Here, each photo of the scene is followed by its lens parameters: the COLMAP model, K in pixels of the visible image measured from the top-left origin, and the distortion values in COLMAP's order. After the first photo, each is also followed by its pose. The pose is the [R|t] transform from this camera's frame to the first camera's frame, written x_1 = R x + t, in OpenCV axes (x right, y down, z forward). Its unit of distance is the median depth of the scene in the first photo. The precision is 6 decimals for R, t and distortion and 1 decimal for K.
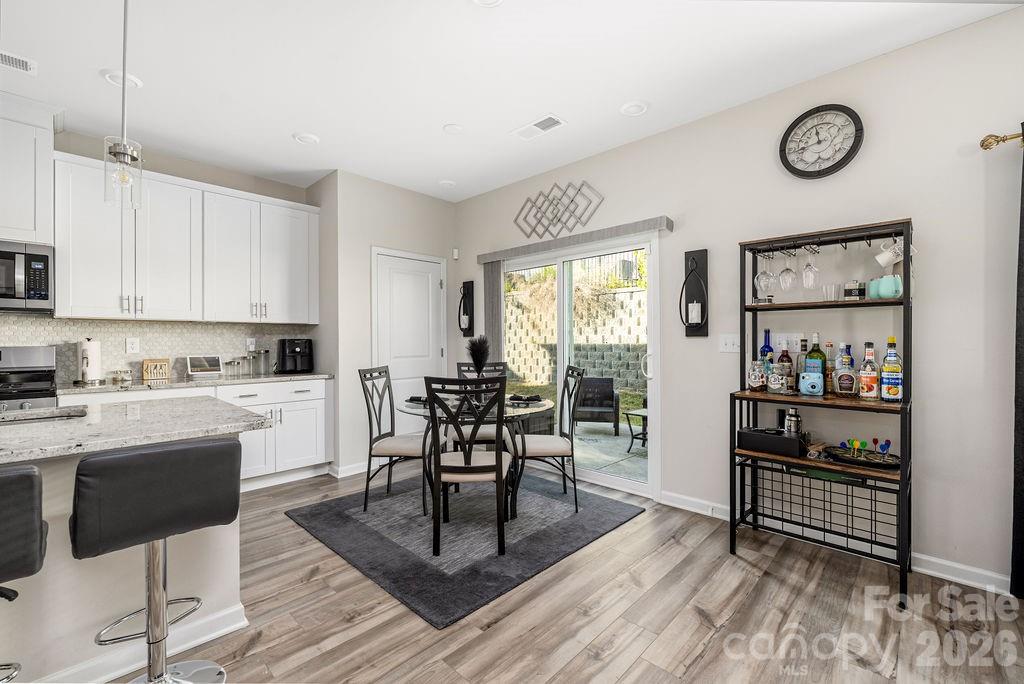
lens RADIAL K [[438.0, 0, 506.2], [0, 438.0, 341.7], [0, 0, 1]] dist [-0.001846, -0.001240]
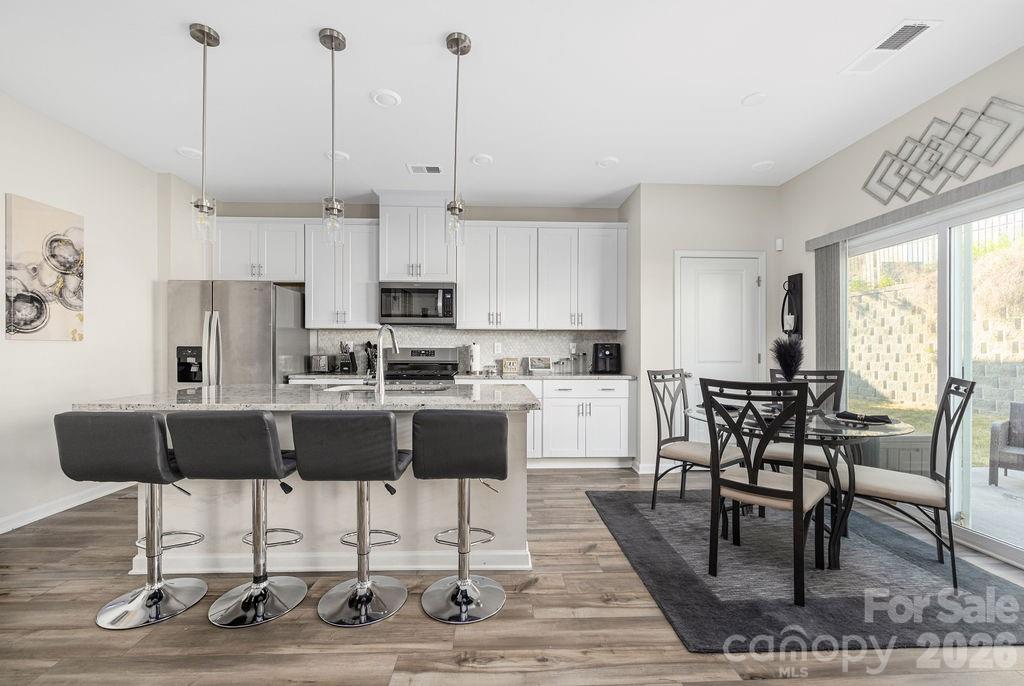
lens RADIAL K [[413.5, 0, 506.4], [0, 413.5, 352.5], [0, 0, 1]] dist [-0.003413, -0.000163]
pose [[0.722305, 0.007332, -0.691536, 0.090331], [-0.006299, 0.999972, 0.004023, 0.018504], [0.691546, 0.001450, 0.722331, 0.063219]]
